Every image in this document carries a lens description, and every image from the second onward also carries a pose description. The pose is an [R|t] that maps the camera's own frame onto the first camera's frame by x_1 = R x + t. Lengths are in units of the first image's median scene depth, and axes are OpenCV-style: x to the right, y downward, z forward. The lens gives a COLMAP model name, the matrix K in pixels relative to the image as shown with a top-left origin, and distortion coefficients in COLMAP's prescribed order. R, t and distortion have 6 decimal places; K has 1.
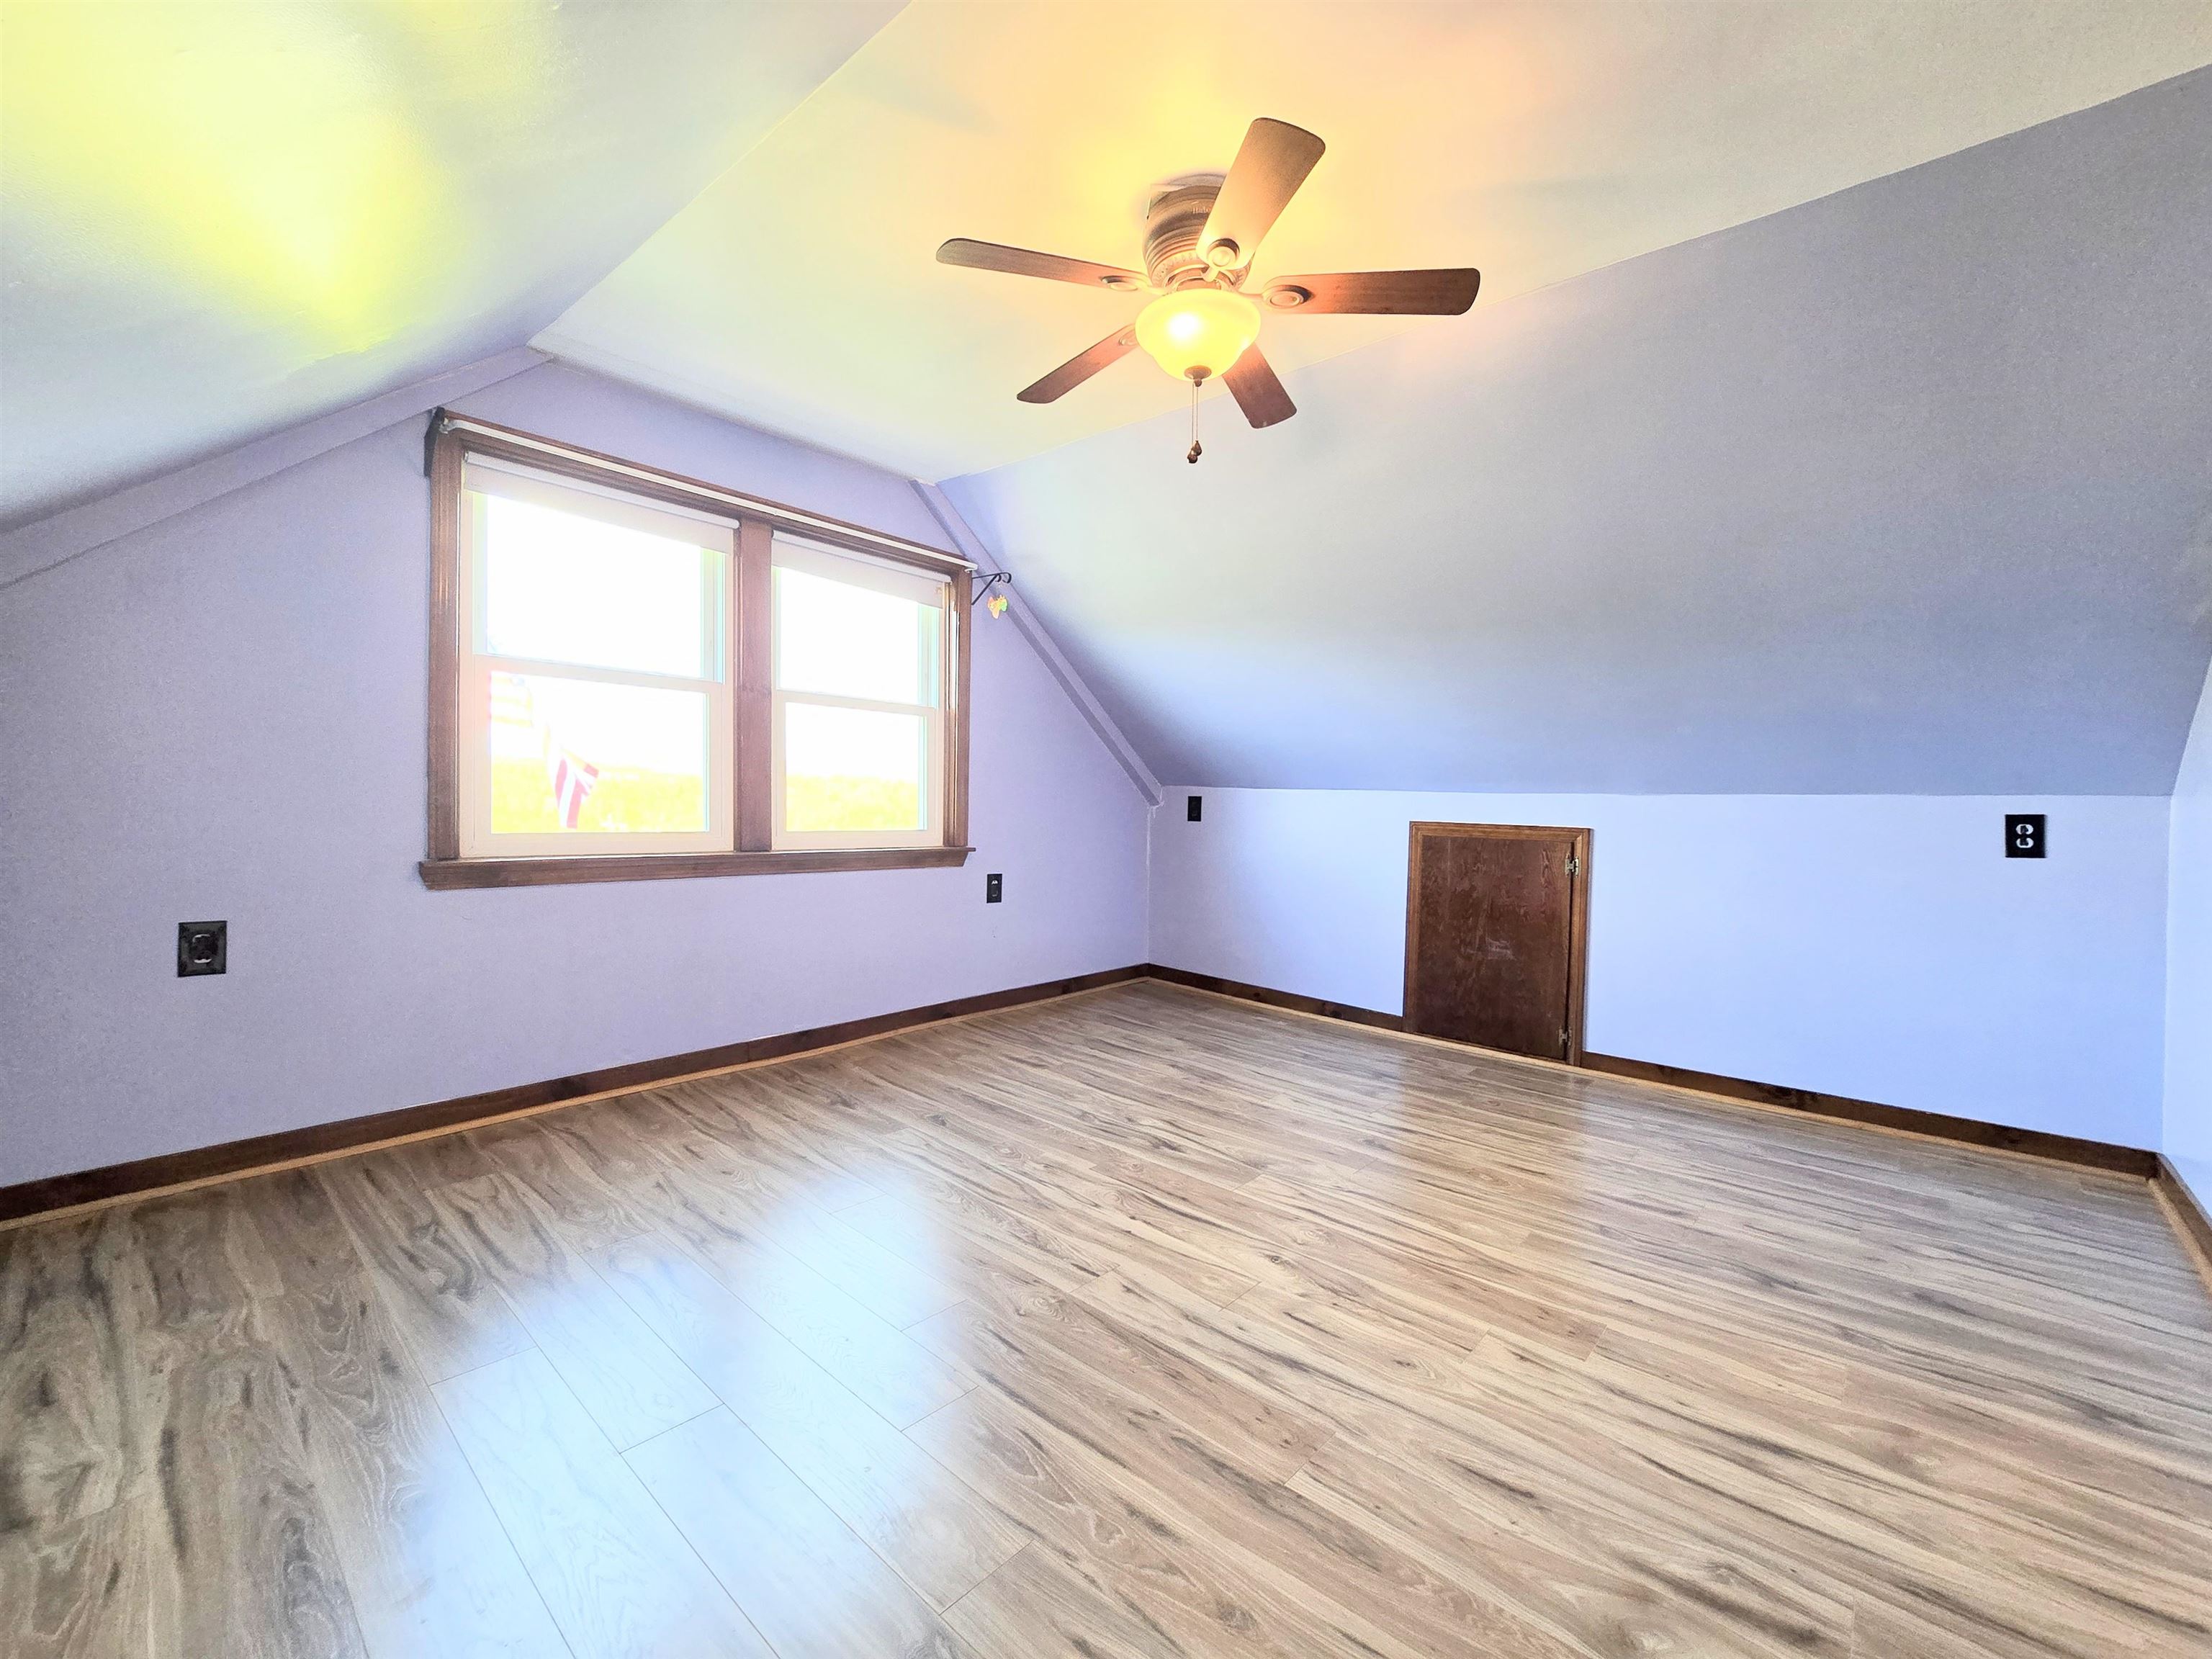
lens RADIAL K [[908.5, 0, 1104.9], [0, 908.5, 812.2], [0, 0, 1]] dist [-0.001481, -0.000570]
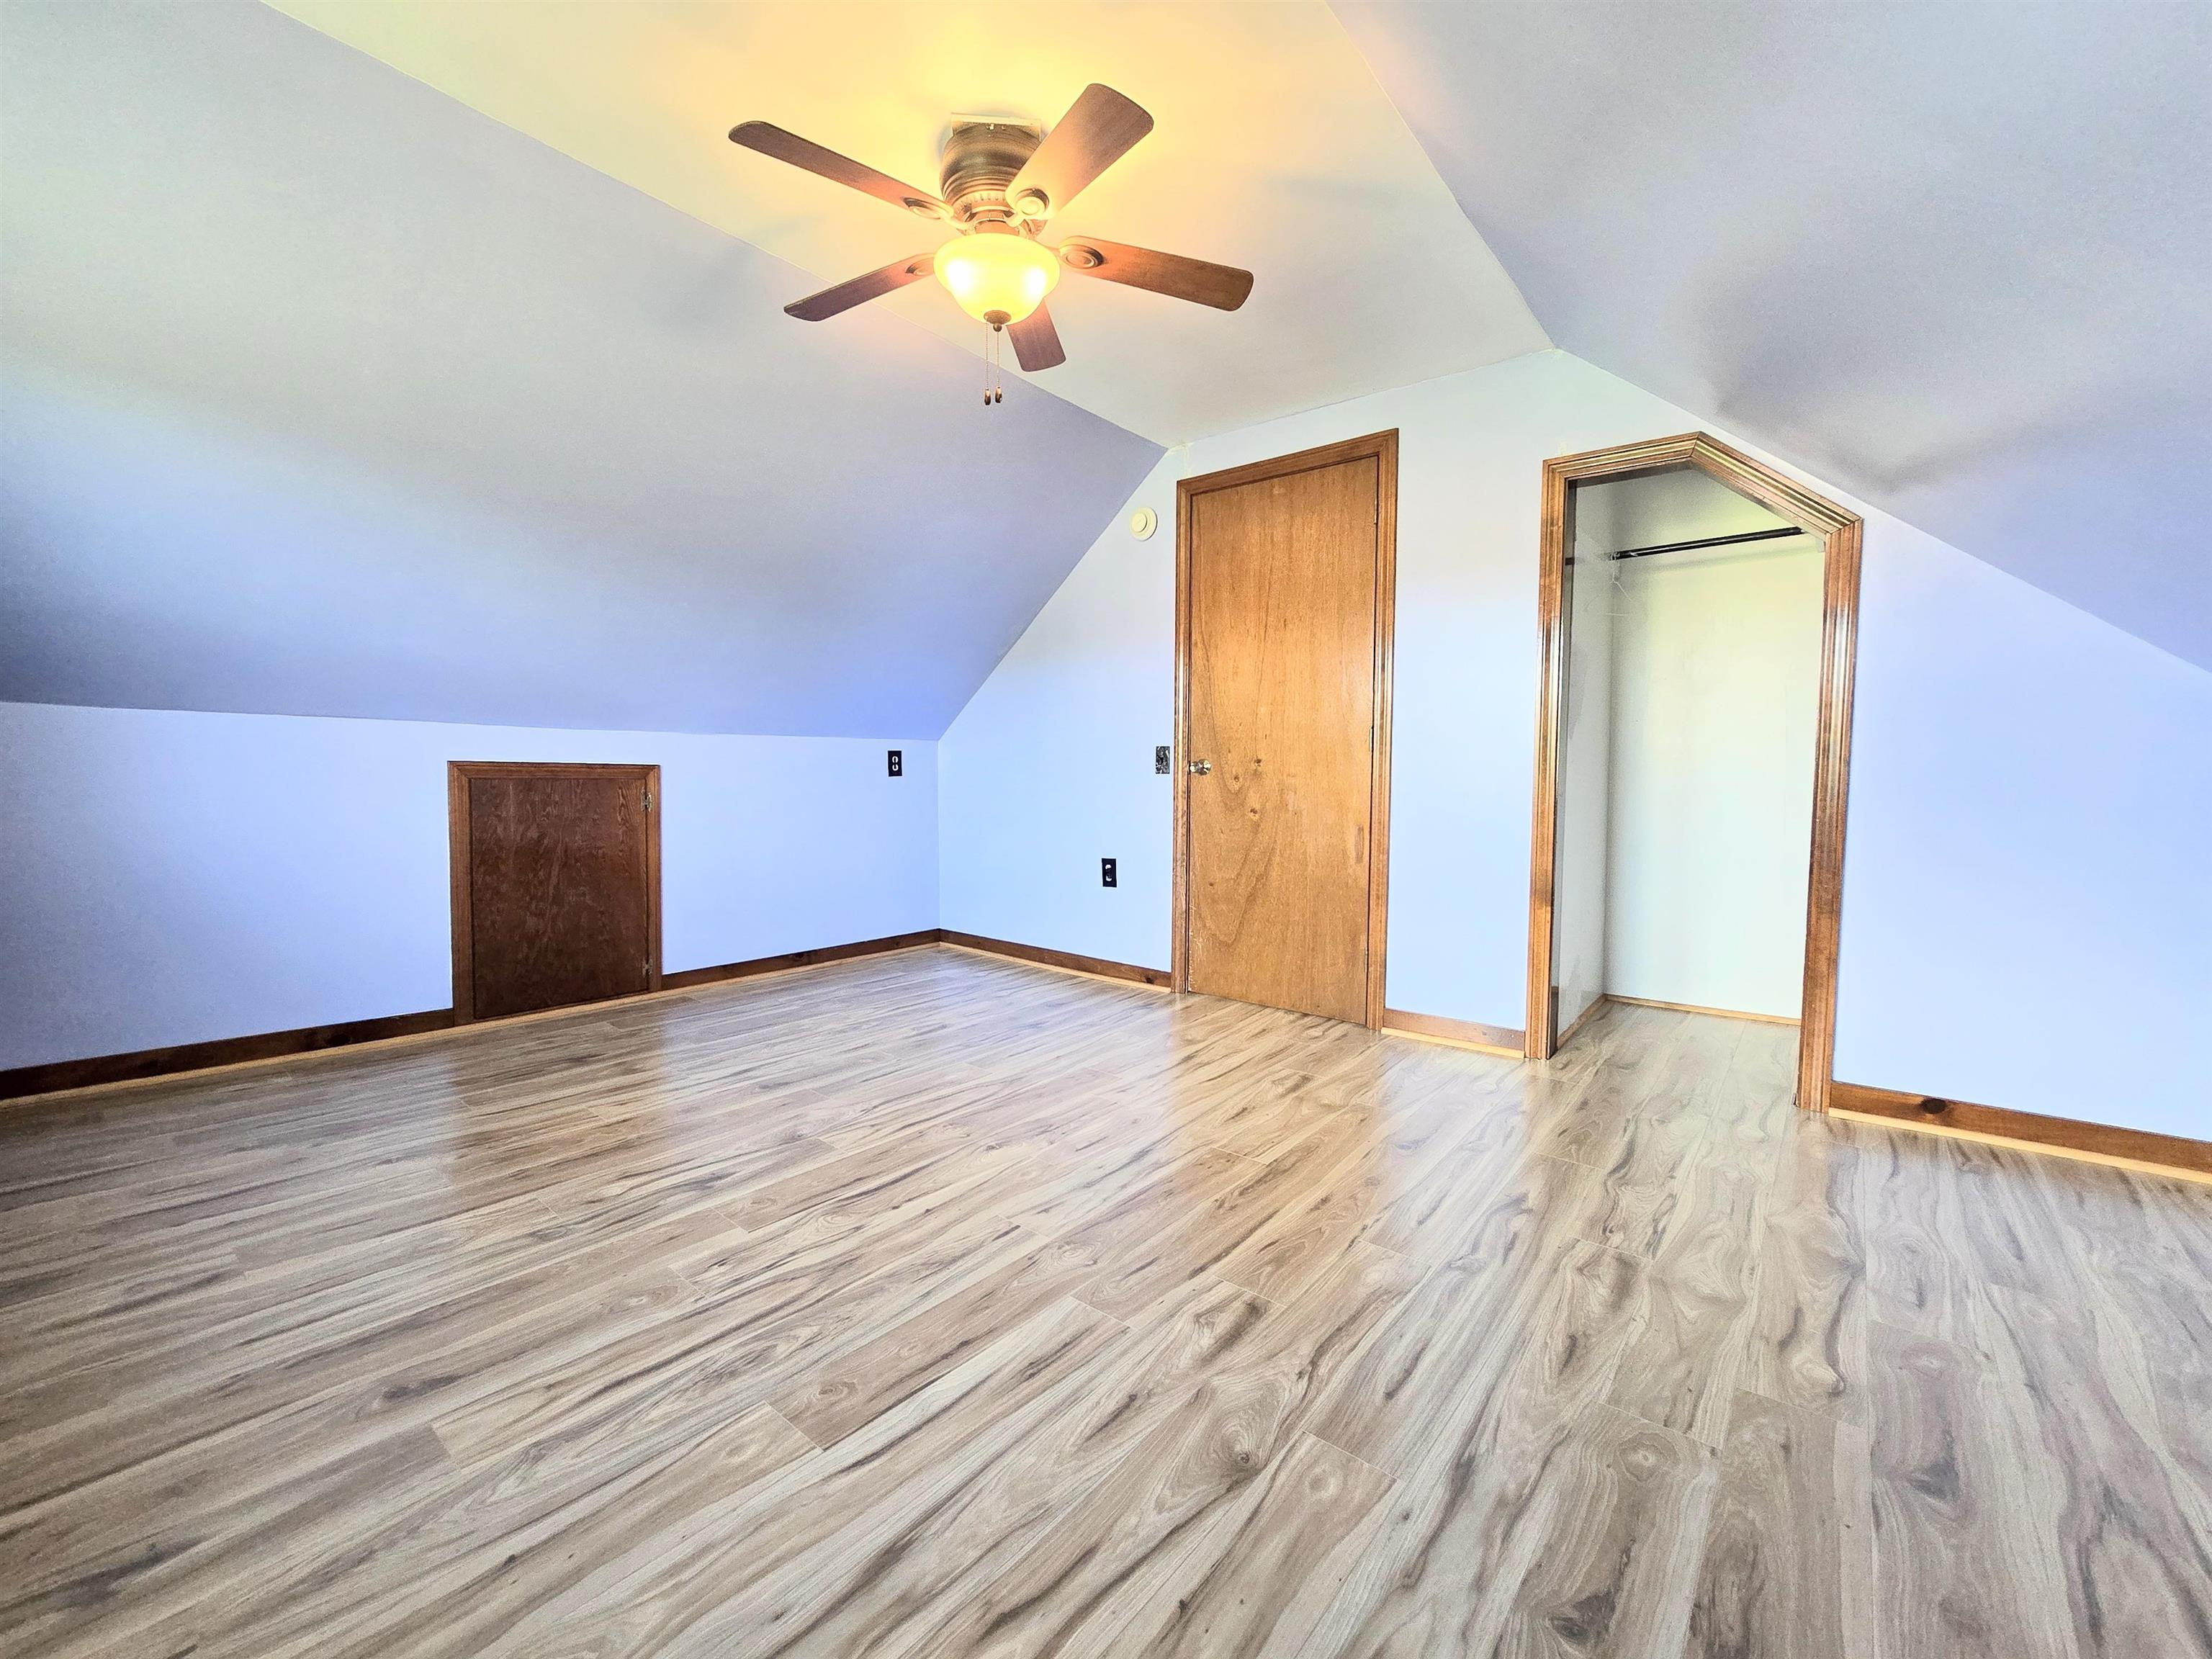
lens RADIAL K [[908.5, 0, 1104.9], [0, 908.5, 812.2], [0, 0, 1]] dist [-0.001481, -0.000570]
pose [[-0.040346, -0.074025, 0.996440, -0.657656], [-0.005523, 0.997253, 0.073862, -0.009892], [-0.999171, -0.002524, -0.040644, 0.643772]]
